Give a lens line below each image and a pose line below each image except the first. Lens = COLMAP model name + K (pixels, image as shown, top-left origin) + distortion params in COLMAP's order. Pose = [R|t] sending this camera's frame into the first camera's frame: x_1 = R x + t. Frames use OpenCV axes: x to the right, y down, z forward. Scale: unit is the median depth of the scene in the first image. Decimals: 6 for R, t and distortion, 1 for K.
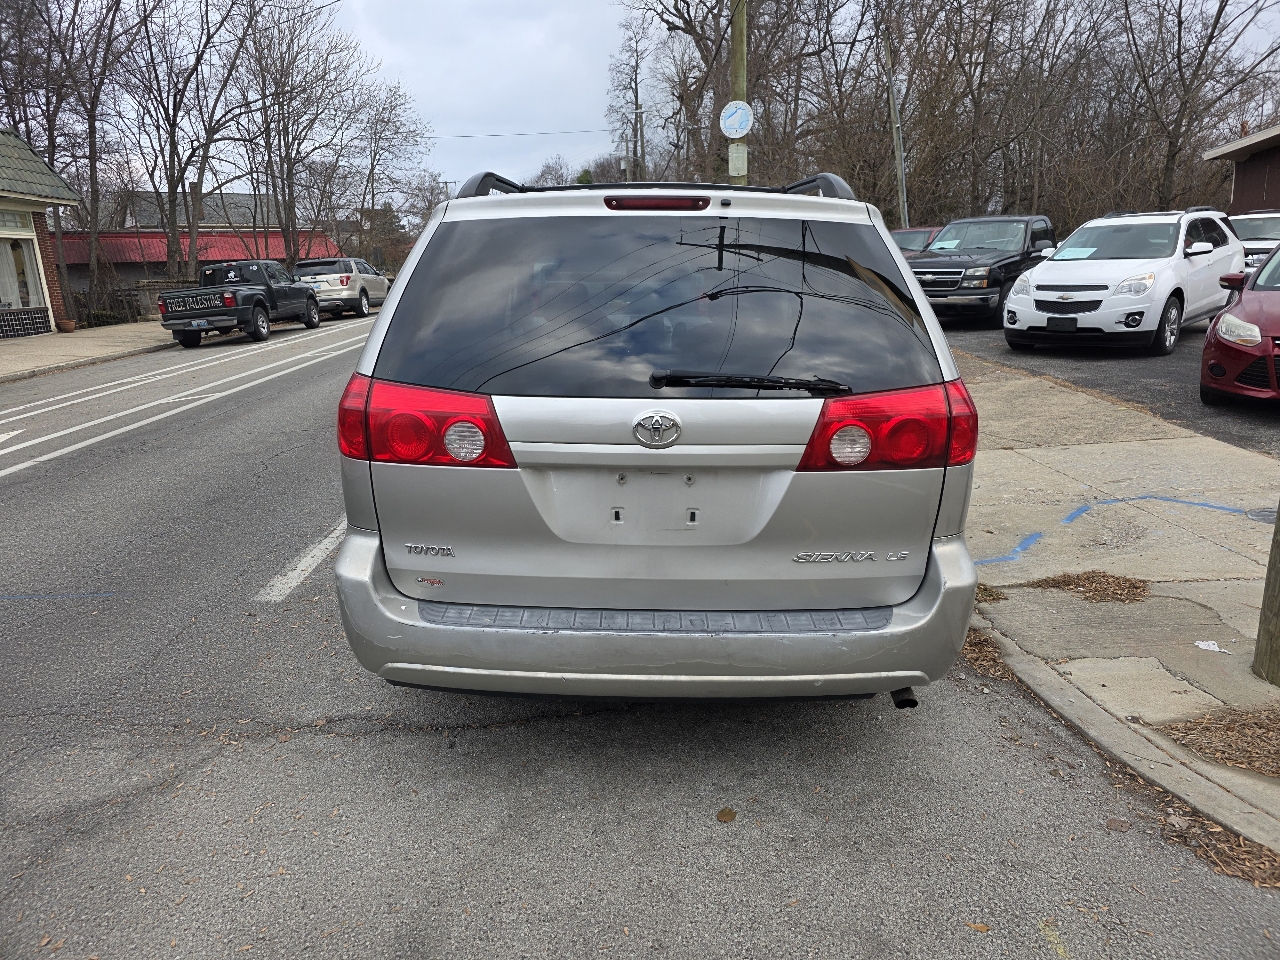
lens RADIAL K [[853.7, 0, 640.0], [0, 853.7, 480.0], [0, 0, 1]] dist [0.055599, -0.041643]
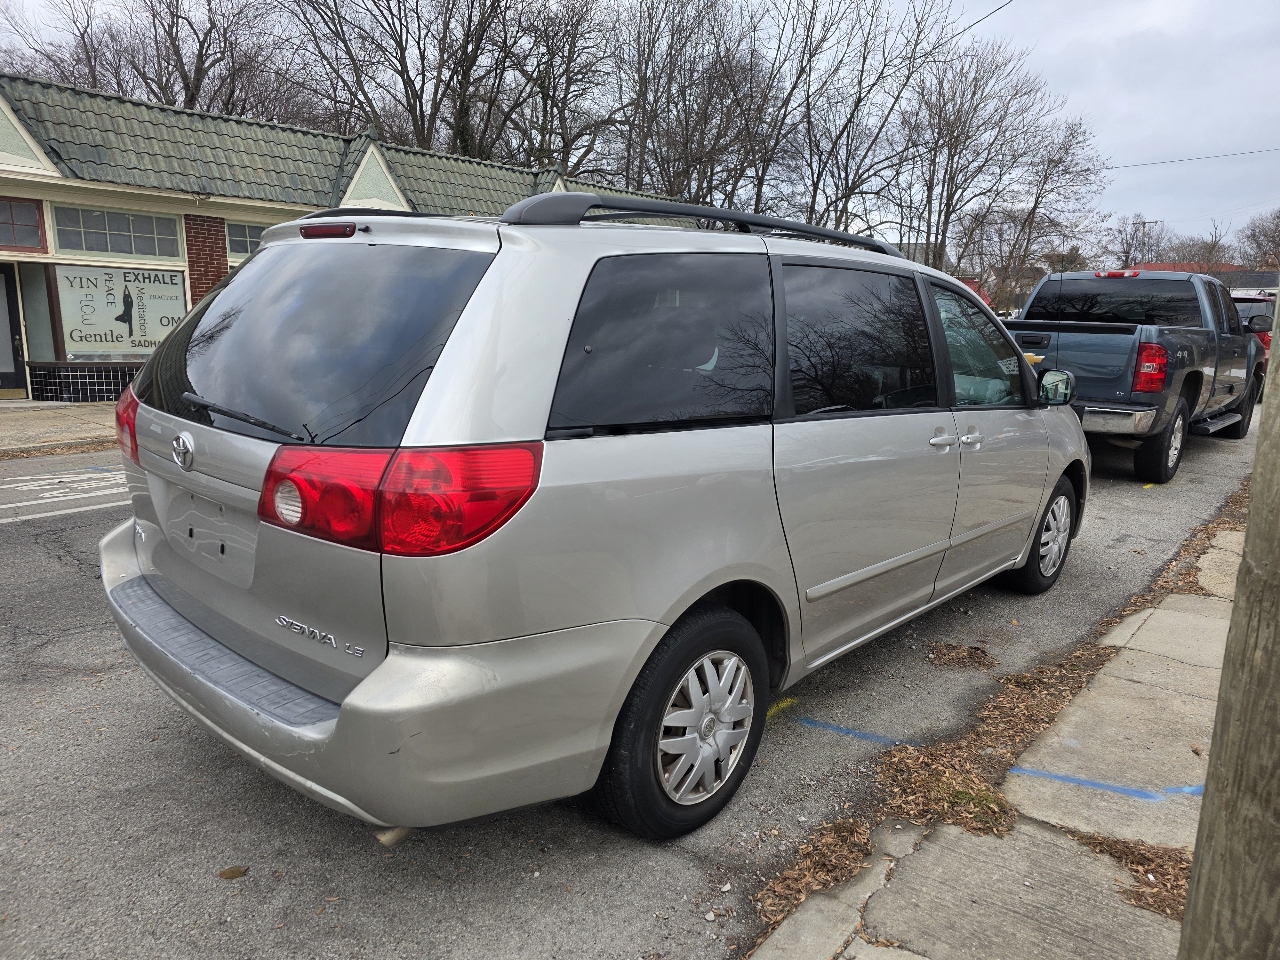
lens RADIAL K [[885.3, 0, 640.0], [0, 885.3, 480.0], [0, 0, 1]] dist [0.011110, -0.008118]
pose [[0.742568, 0.155751, -0.651409, 0.996224], [-0.192476, 0.981184, 0.015189, -0.131709], [0.641518, 0.114102, 0.758575, 0.499518]]
